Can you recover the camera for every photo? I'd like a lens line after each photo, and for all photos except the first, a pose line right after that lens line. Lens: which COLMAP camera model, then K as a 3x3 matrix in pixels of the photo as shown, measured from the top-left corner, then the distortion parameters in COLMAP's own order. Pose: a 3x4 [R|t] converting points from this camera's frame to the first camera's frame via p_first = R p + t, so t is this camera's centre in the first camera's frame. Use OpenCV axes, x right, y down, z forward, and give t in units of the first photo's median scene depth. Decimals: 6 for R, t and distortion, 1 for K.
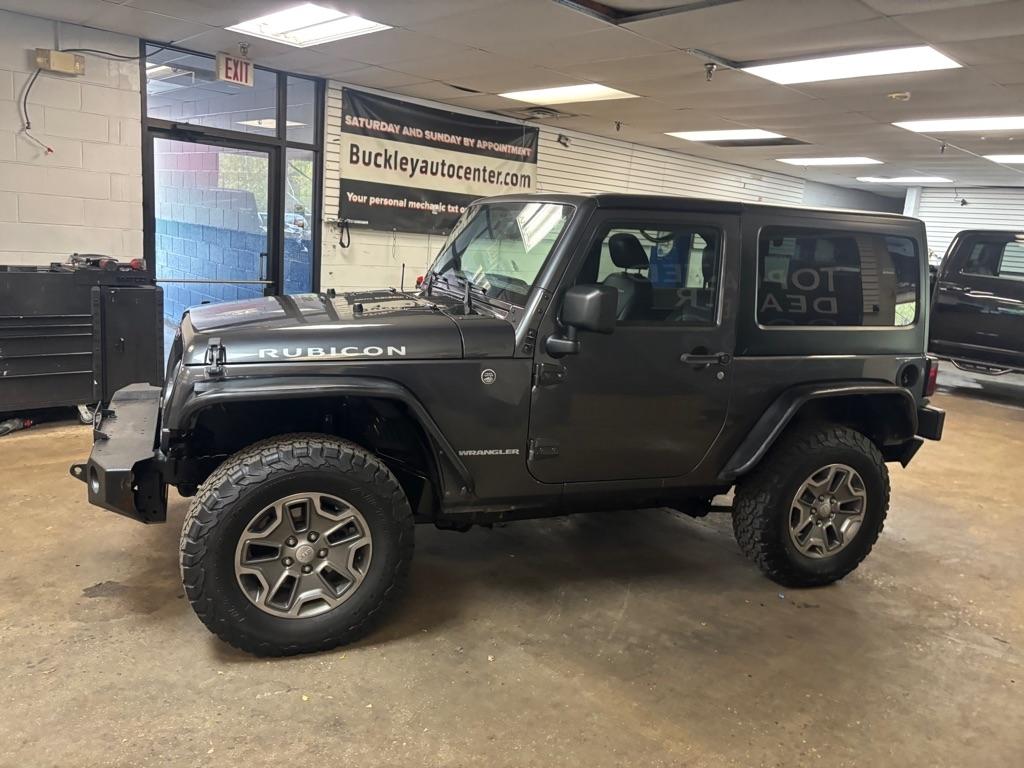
lens RADIAL K [[773.2, 0, 524.4], [0, 773.2, 378.1], [0, 0, 1]] dist [0.051565, -0.054519]
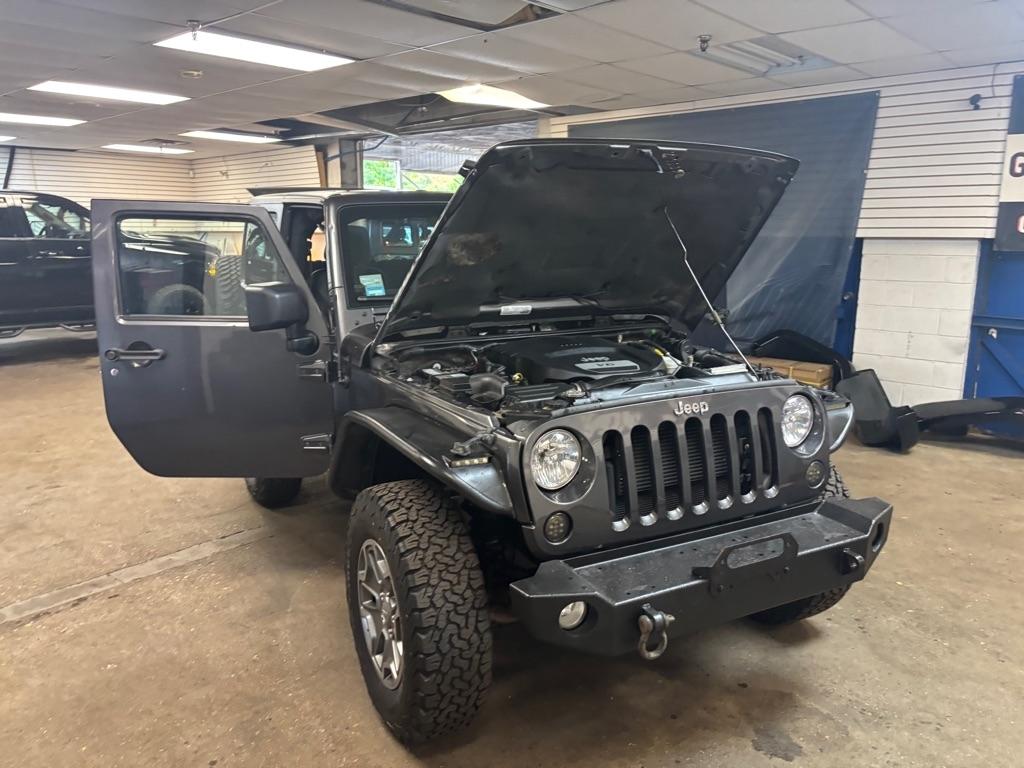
lens RADIAL K [[762.2, 0, 507.7], [0, 762.2, 388.0], [0, 0, 1]] dist [0.056946, -0.062148]
pose [[-0.074652, -0.279756, 0.957164, -0.612948], [0.179825, 0.940331, 0.288861, -0.174304], [-0.980862, 0.193686, -0.019890, 0.645817]]
